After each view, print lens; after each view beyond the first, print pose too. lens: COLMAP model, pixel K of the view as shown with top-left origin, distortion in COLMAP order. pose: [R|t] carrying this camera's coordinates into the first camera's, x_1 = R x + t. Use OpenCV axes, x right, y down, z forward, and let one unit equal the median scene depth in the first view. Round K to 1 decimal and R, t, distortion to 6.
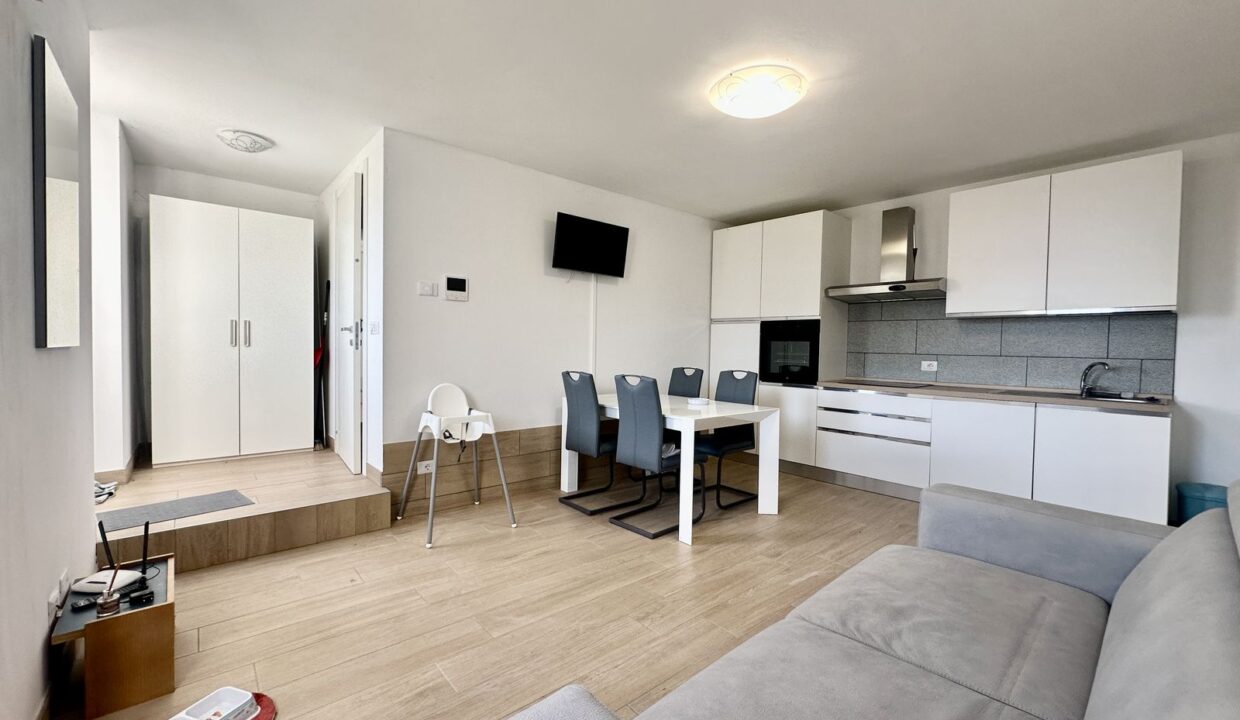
lens RADIAL K [[494.9, 0, 620.0], [0, 494.9, 360.0], [0, 0, 1]] dist [-0.001416, -0.000046]
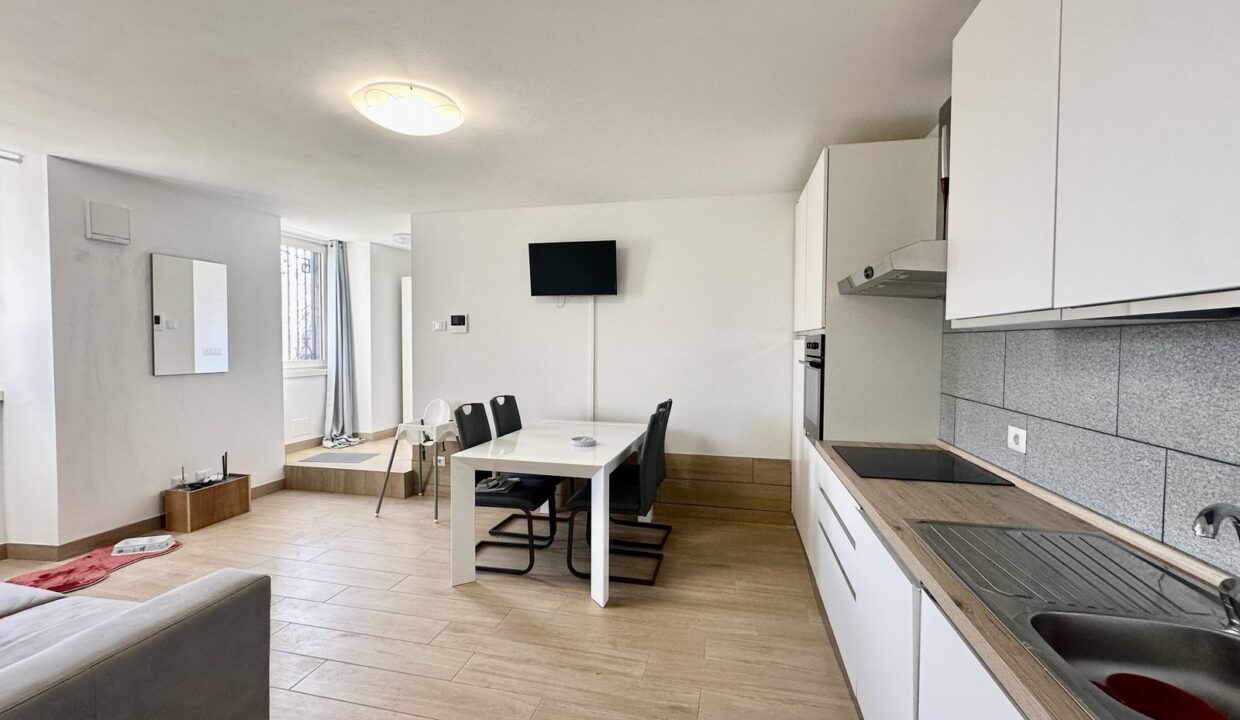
lens RADIAL K [[510.0, 0, 620.0], [0, 510.0, 360.0], [0, 0, 1]] dist [0.000453, -0.000013]
pose [[0.588071, 0.012940, -0.808705, 0.948180], [-0.017049, 0.999848, 0.003601, -0.062858], [0.808629, 0.011670, 0.588203, 0.565556]]
